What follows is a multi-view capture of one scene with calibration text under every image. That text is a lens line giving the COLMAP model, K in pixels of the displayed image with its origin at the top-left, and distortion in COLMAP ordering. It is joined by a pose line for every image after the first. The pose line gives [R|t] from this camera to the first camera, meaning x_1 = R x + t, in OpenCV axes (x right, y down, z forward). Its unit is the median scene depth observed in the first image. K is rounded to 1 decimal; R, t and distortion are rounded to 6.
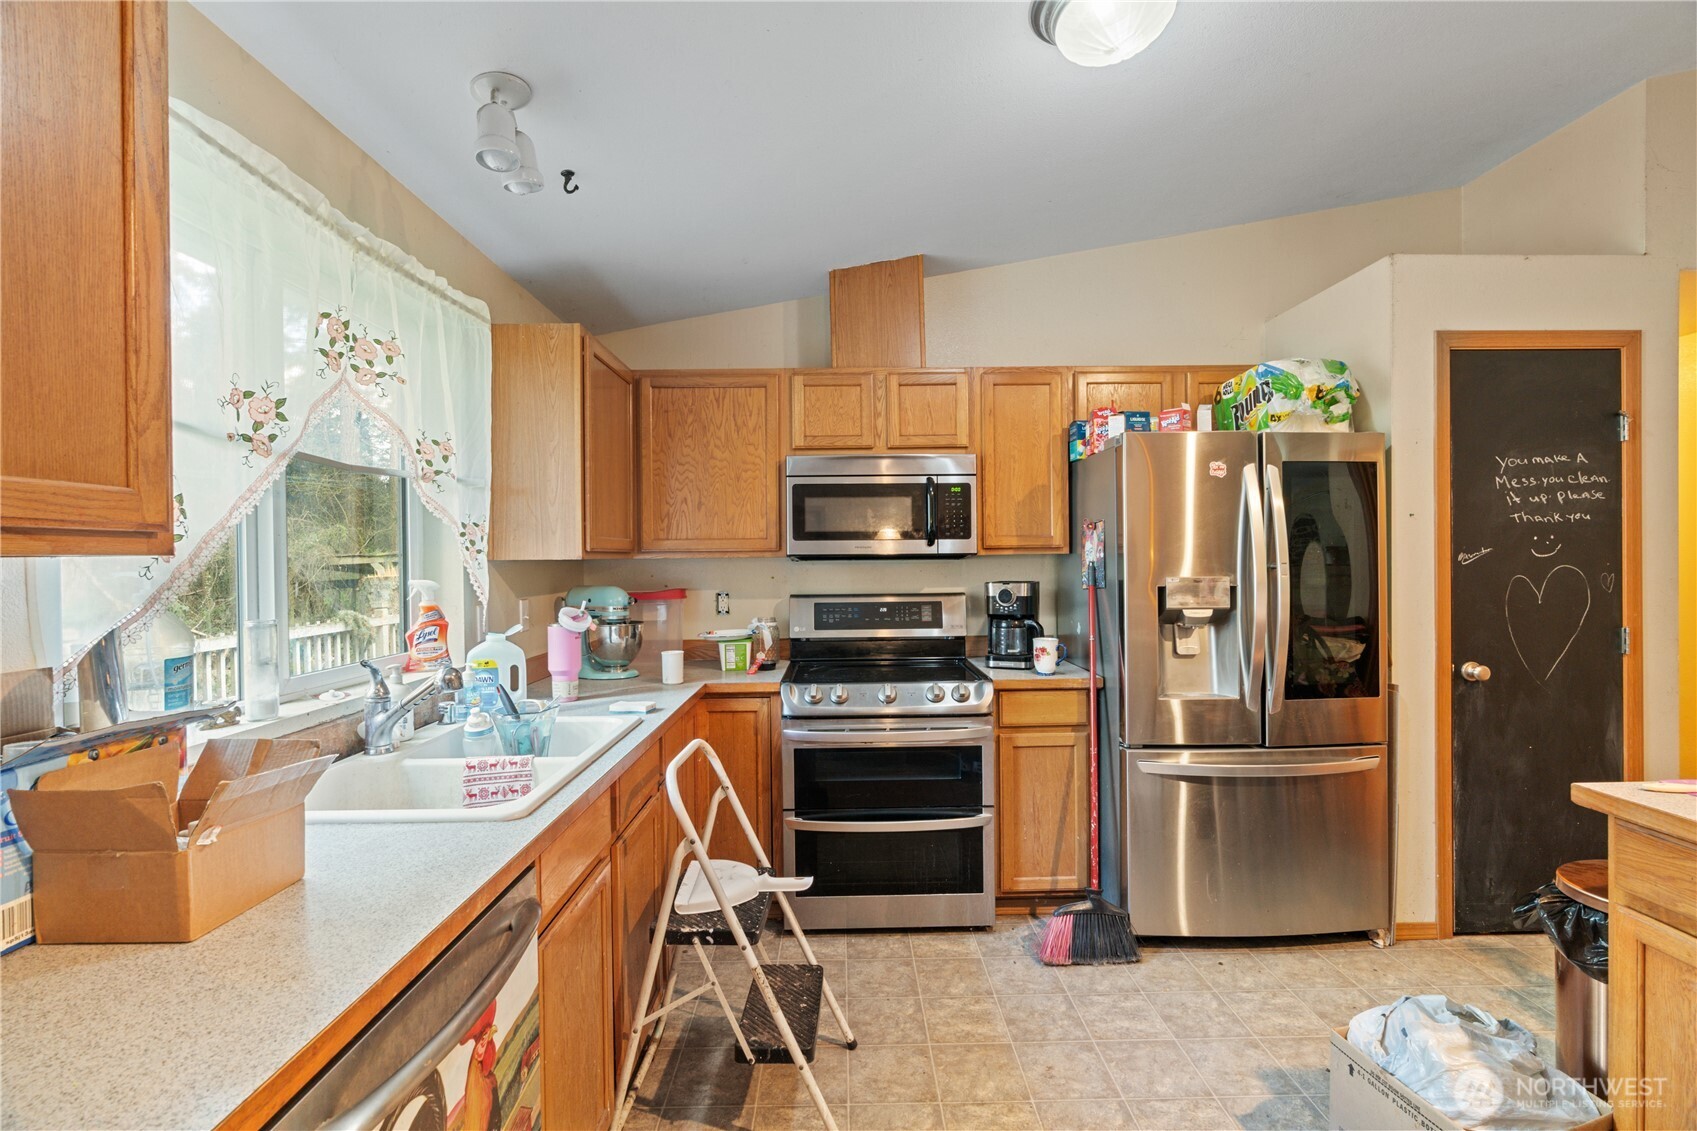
lens RADIAL K [[771.3, 0, 855.6], [0, 771.3, 567.0], [0, 0, 1]] dist [-0.002035, 0.000148]
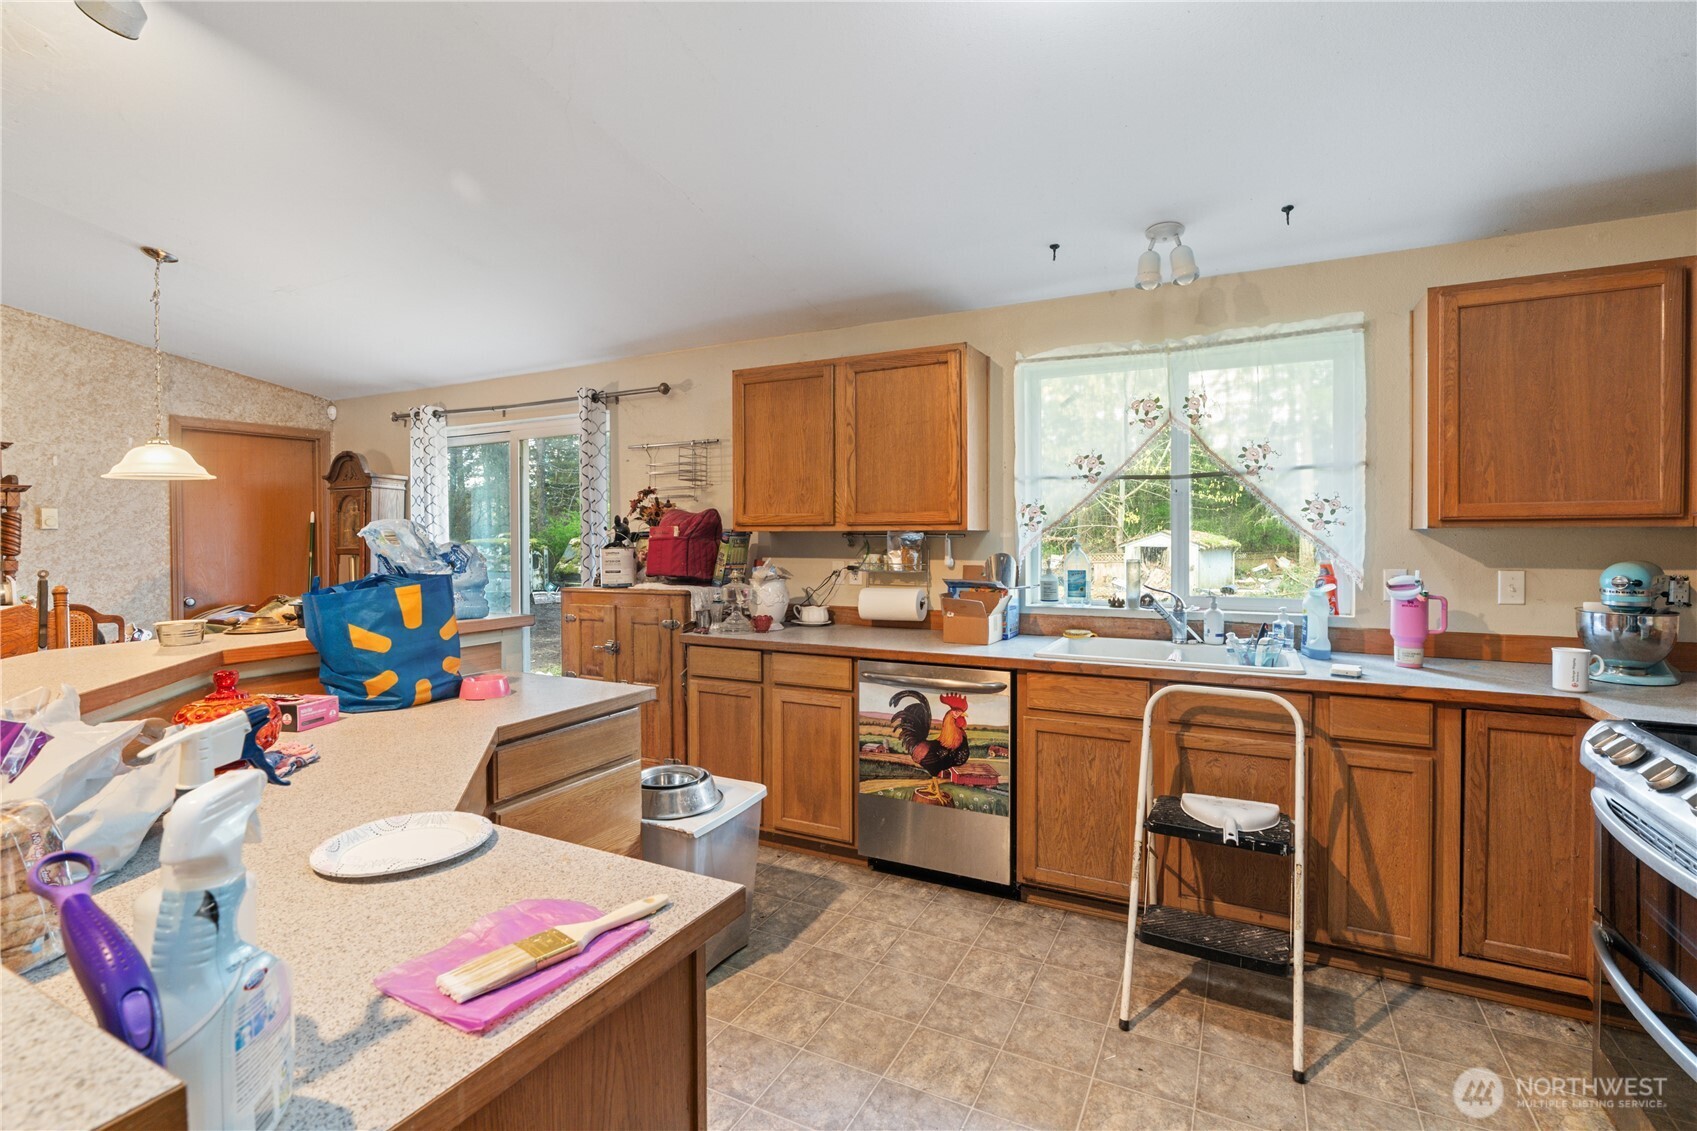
lens RADIAL K [[771.3, 0, 853.3], [0, 771.3, 551.6], [0, 0, 1]] dist [-0.002035, 0.000148]
pose [[-0.493493, 0.013176, -0.869650, 1.436592], [-0.006480, 0.999802, 0.018825, 0.012455], [0.869726, 0.014925, -0.493310, 1.456342]]
